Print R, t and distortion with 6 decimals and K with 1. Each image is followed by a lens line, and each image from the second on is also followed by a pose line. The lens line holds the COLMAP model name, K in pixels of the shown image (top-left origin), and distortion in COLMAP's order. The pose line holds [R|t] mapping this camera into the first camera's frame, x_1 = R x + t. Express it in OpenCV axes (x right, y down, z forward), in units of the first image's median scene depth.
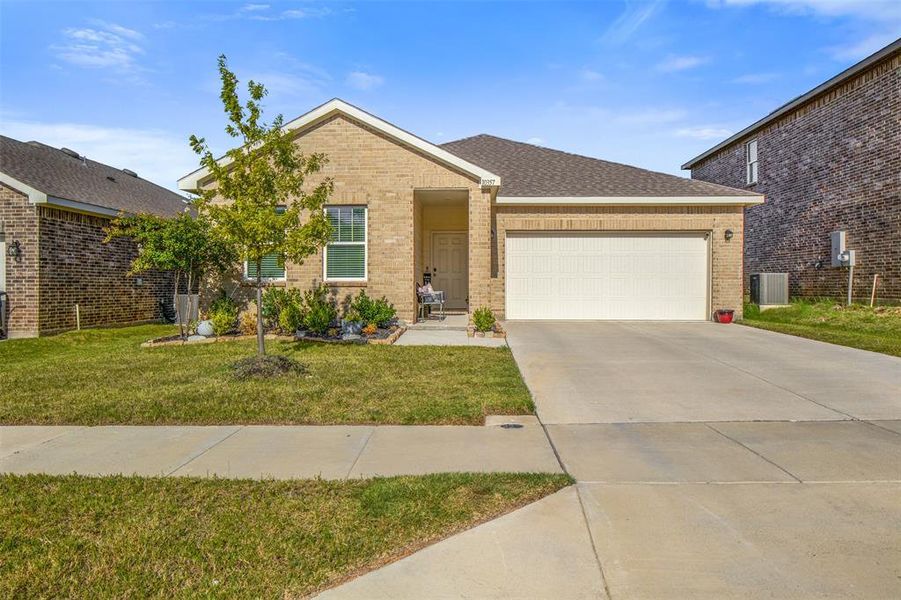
lens RADIAL K [[454.1, 0, 445.2], [0, 454.1, 300.3], [0, 0, 1]] dist [-0.012959, 0.000748]
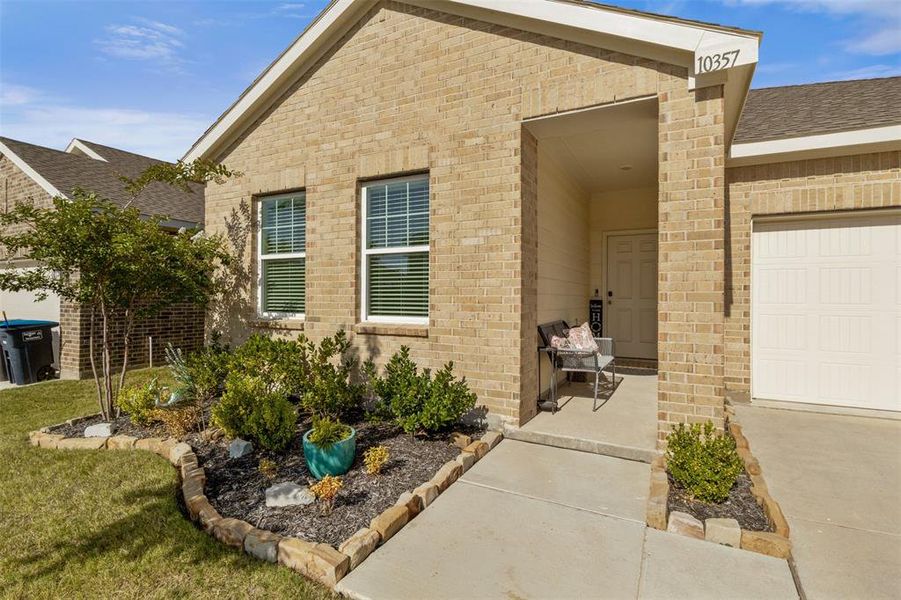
lens RADIAL K [[454.1, 0, 445.2], [0, 454.1, 300.3], [0, 0, 1]] dist [-0.012959, 0.000748]
pose [[0.910857, 0.006426, -0.412673, 0.044849], [-0.022278, 0.999187, -0.033615, -0.053513], [0.412121, 0.039812, 0.910259, 0.562734]]
